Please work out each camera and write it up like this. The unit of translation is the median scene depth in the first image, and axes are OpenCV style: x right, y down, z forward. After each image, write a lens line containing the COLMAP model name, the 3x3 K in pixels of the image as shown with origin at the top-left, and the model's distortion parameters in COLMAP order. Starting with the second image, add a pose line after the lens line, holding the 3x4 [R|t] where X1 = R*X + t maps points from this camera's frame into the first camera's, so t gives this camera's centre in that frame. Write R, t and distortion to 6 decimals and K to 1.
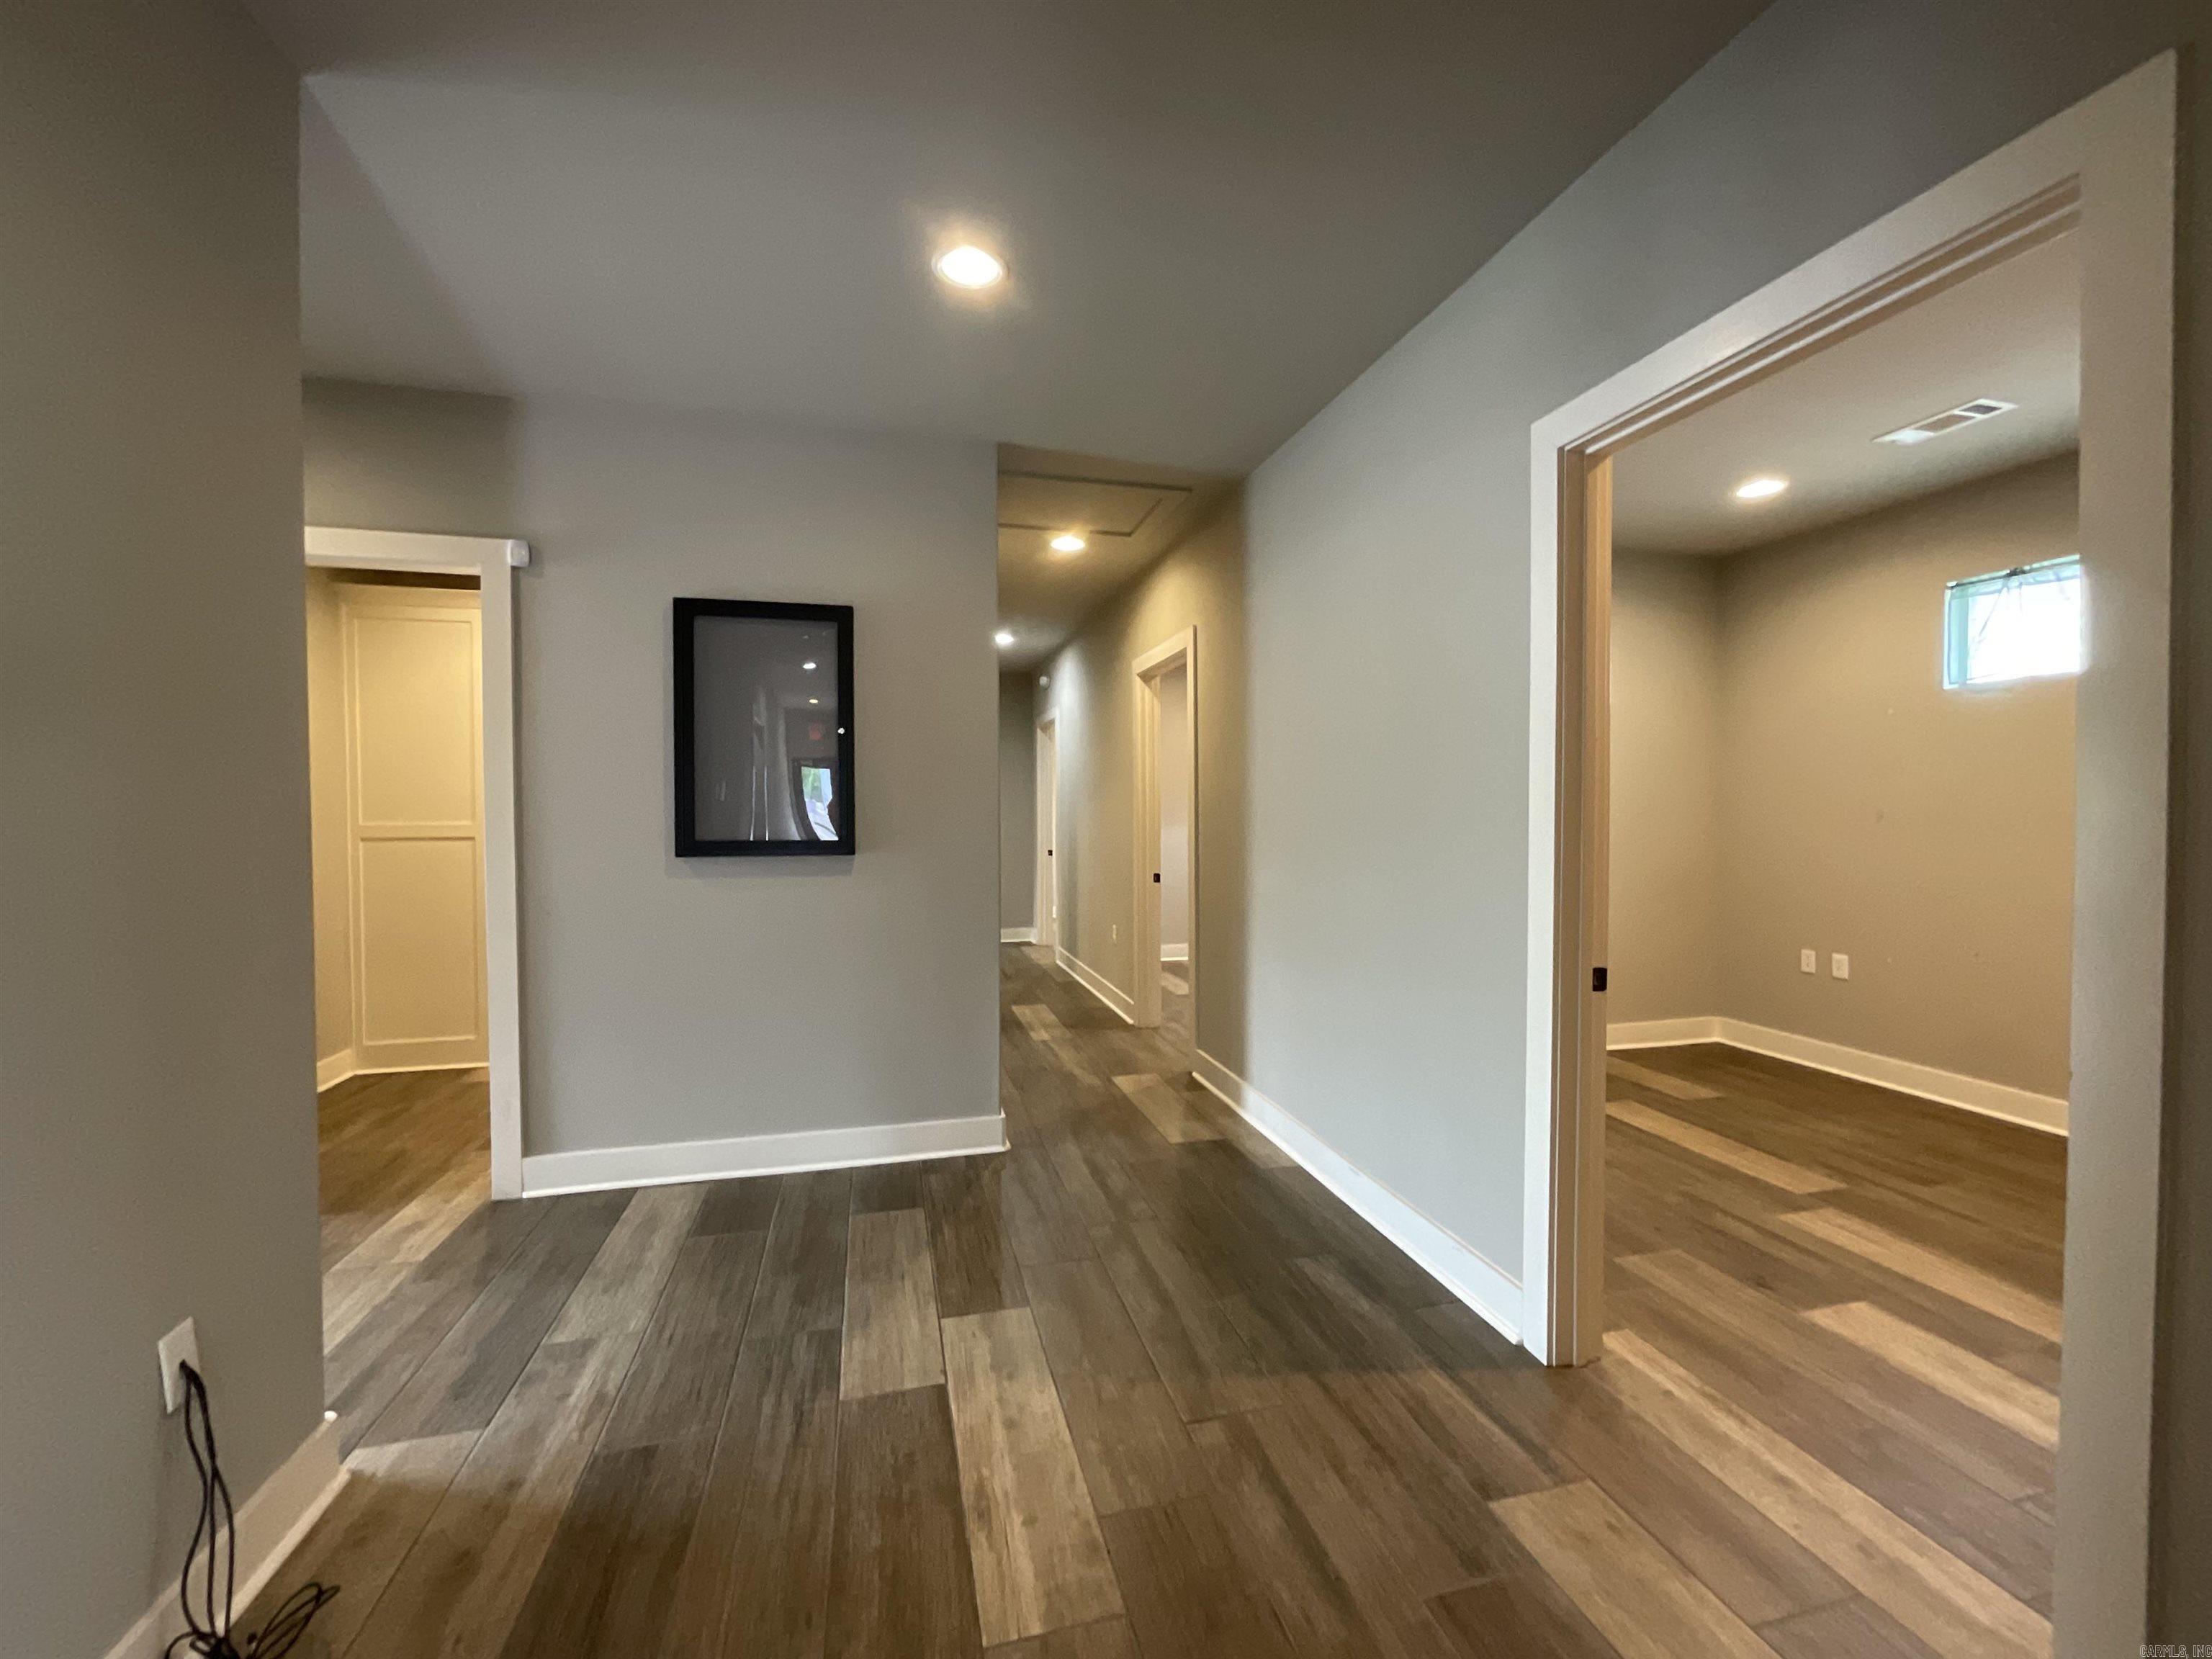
lens RADIAL K [[896.5, 0, 1112.2], [0, 896.5, 834.2], [0, 0, 1]] dist [0.001566, 0.000402]
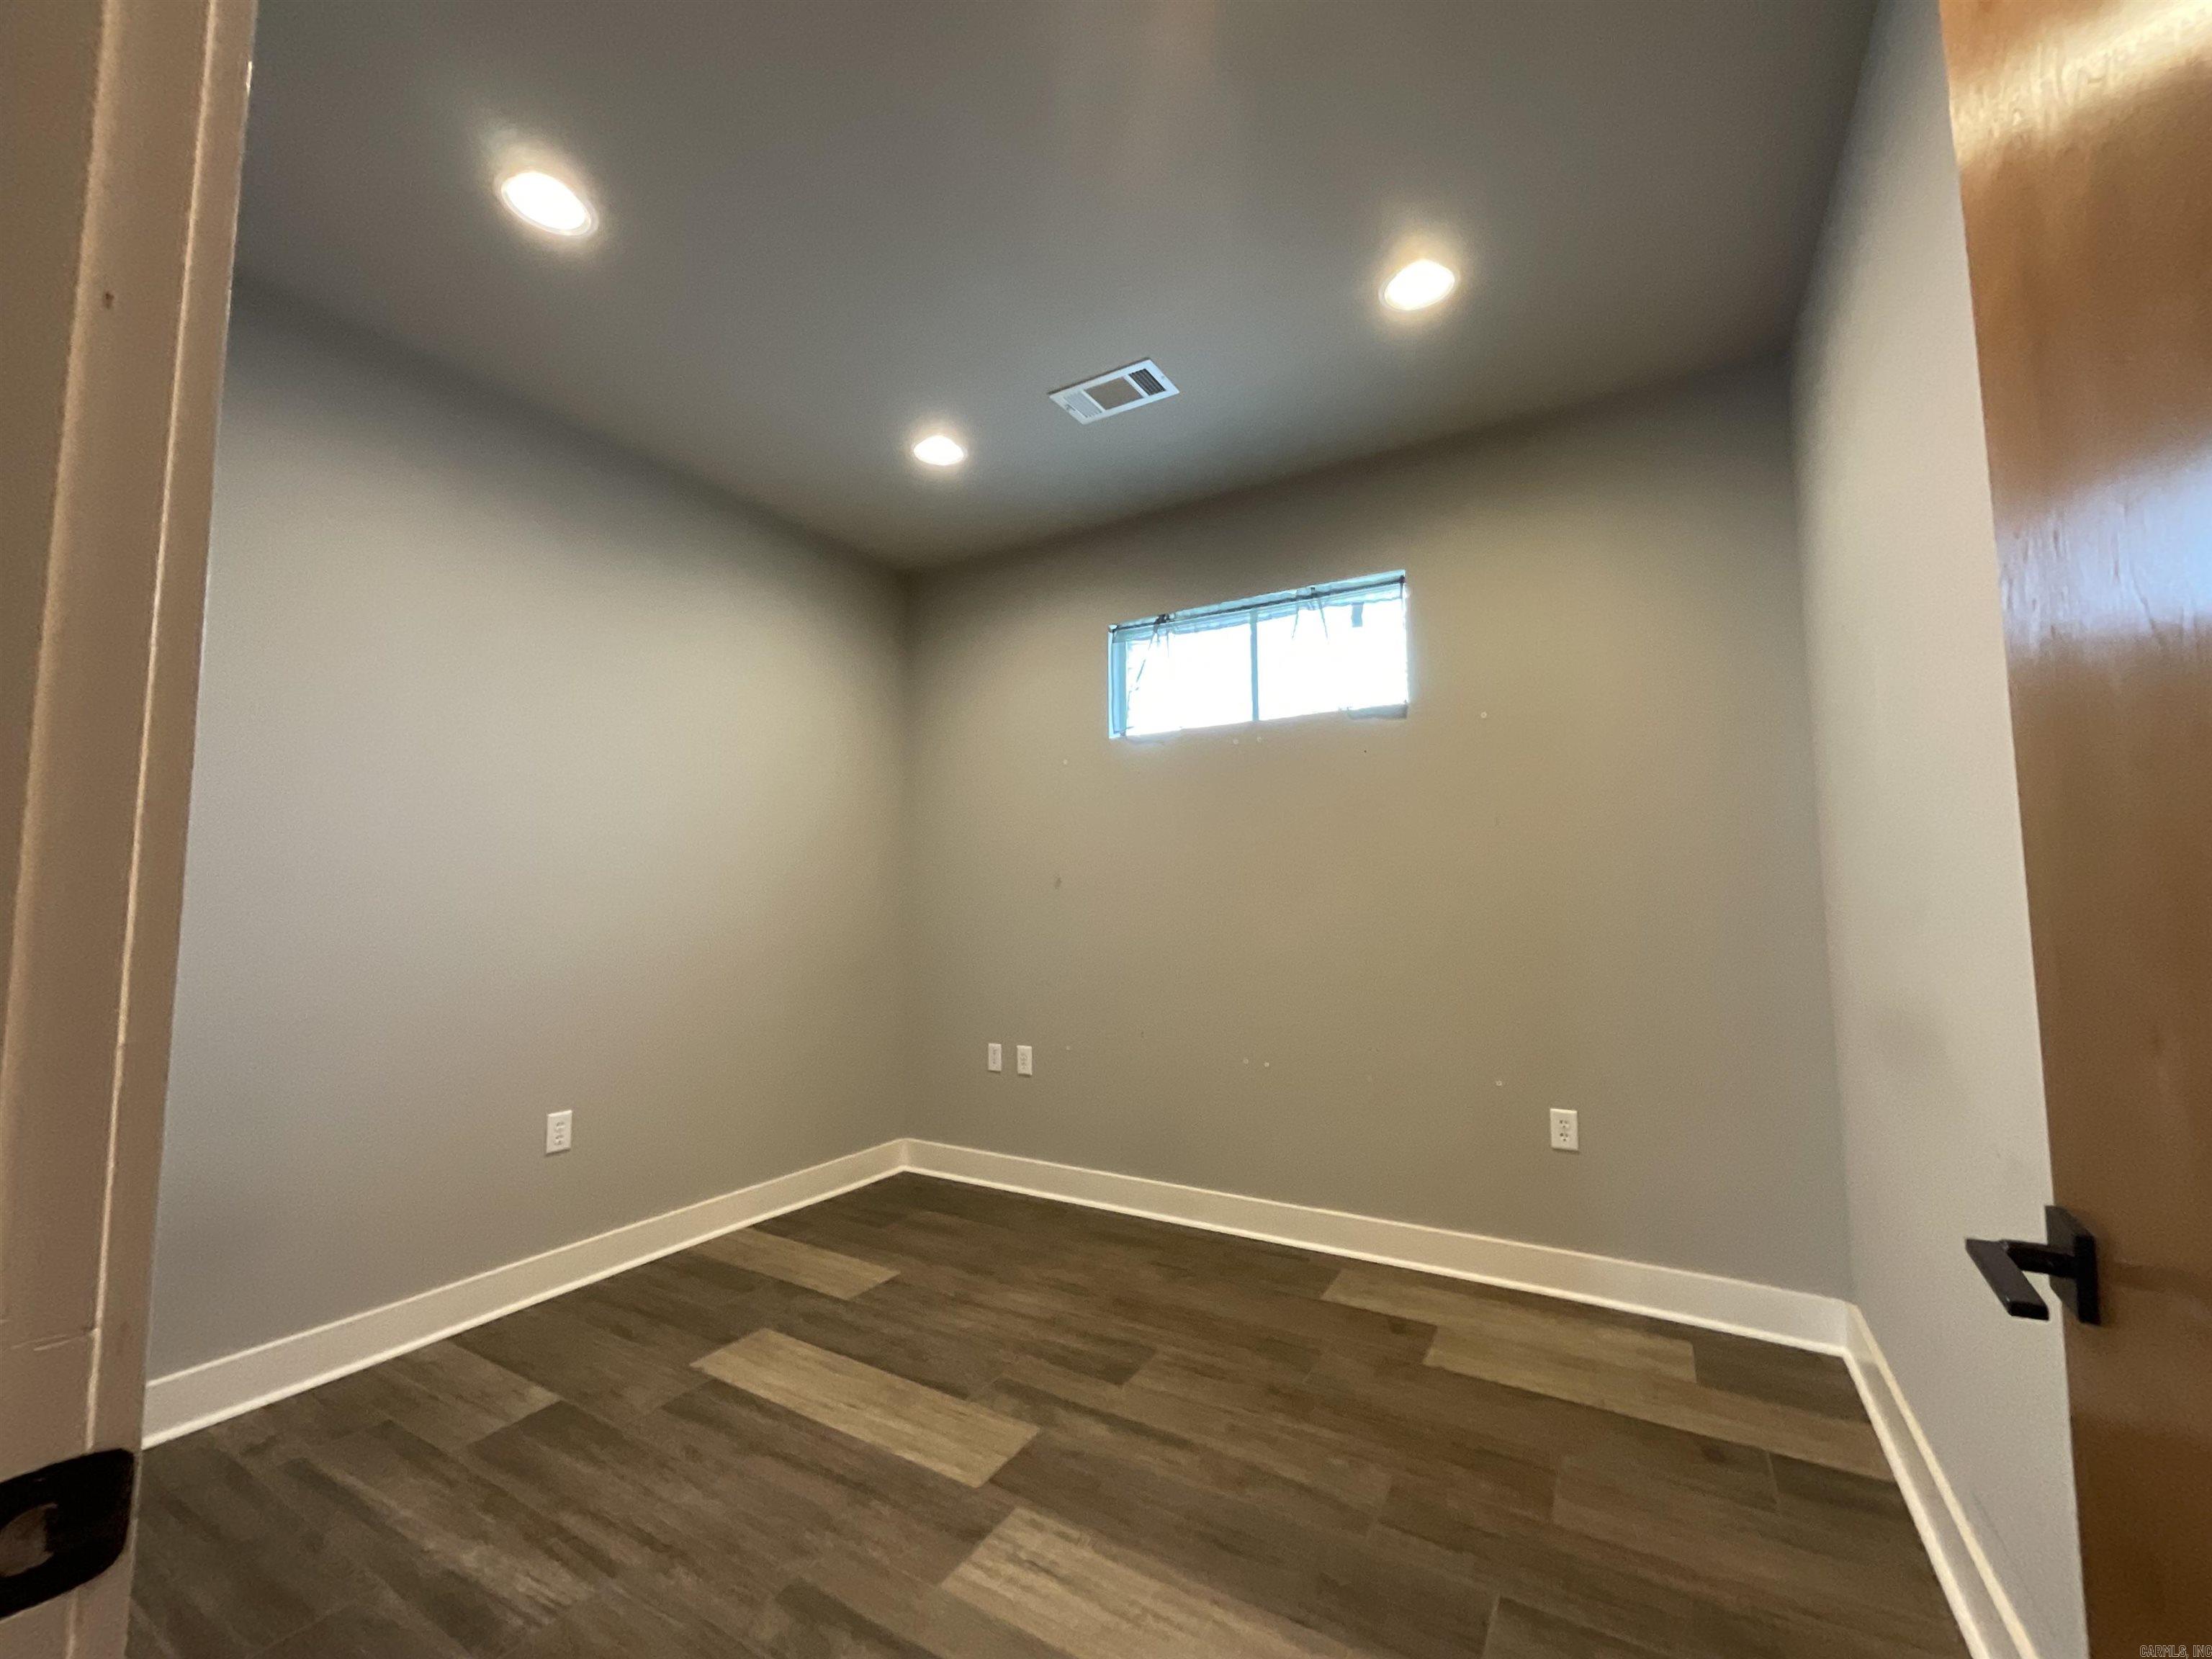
lens RADIAL K [[877.3, 0, 1106.0], [0, 877.3, 829.5], [0, 0, 1]] dist [-0.060198, 0.036817]
pose [[0.713802, 0.055405, 0.698152, 0.334342], [0.021955, 0.994606, -0.101378, 0.021597], [-0.700003, 0.087692, 0.708736, 0.411717]]
